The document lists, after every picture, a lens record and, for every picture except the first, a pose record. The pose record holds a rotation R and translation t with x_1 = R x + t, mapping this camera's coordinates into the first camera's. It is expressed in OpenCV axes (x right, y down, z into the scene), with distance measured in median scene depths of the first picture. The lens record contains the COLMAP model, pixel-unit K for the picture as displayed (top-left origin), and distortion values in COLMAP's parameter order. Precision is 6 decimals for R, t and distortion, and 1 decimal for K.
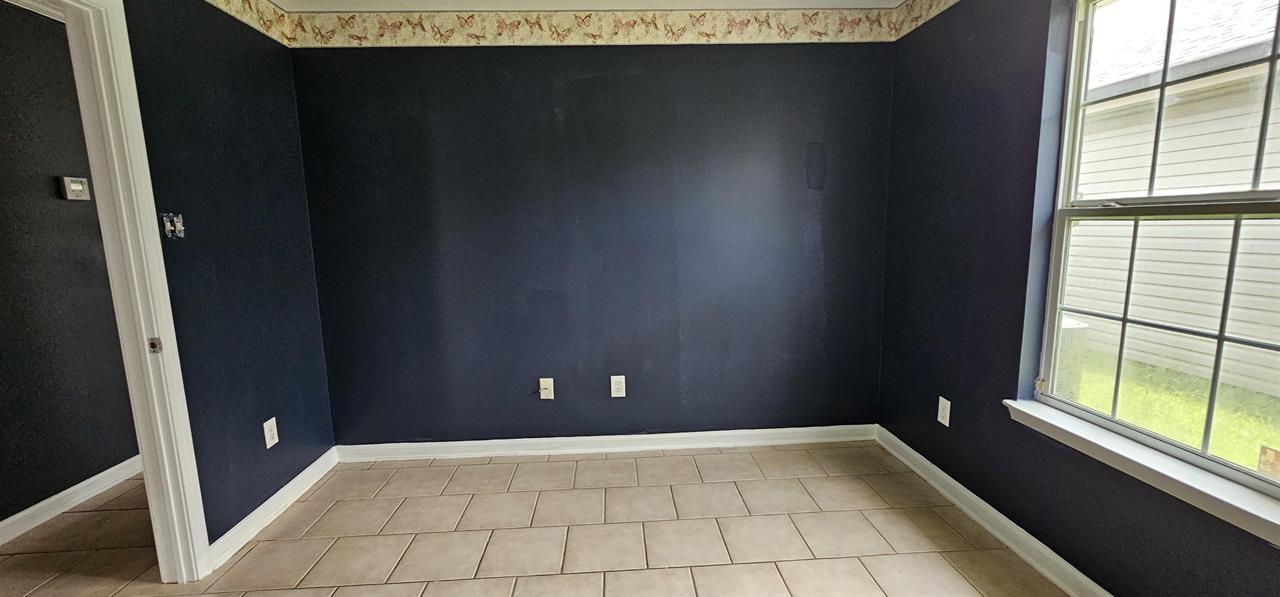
lens RADIAL K [[528.4, 0, 634.6], [0, 528.4, 297.7], [0, 0, 1]] dist [0.004681, 0.000539]
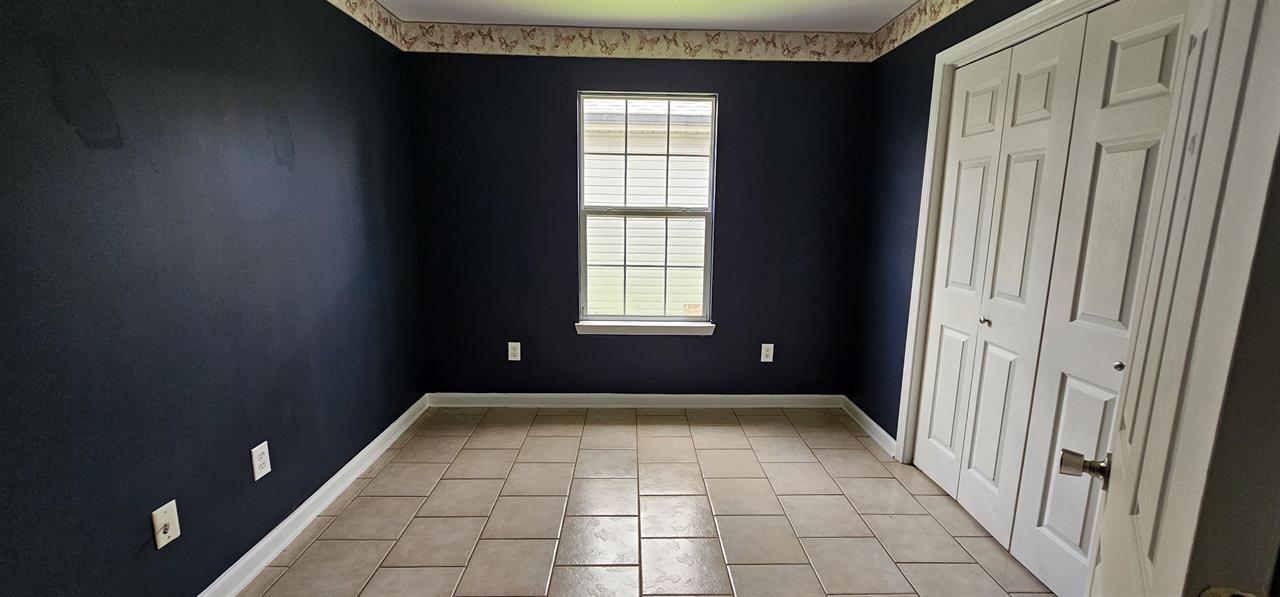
lens RADIAL K [[528.4, 0, 636.9], [0, 528.4, 301.9], [0, 0, 1]] dist [0.004681, 0.000539]
pose [[0.040849, -0.147367, 0.988238, -0.771082], [0.123185, 0.982261, 0.141384, -0.072761], [-0.991543, 0.115961, 0.058278, 0.587277]]
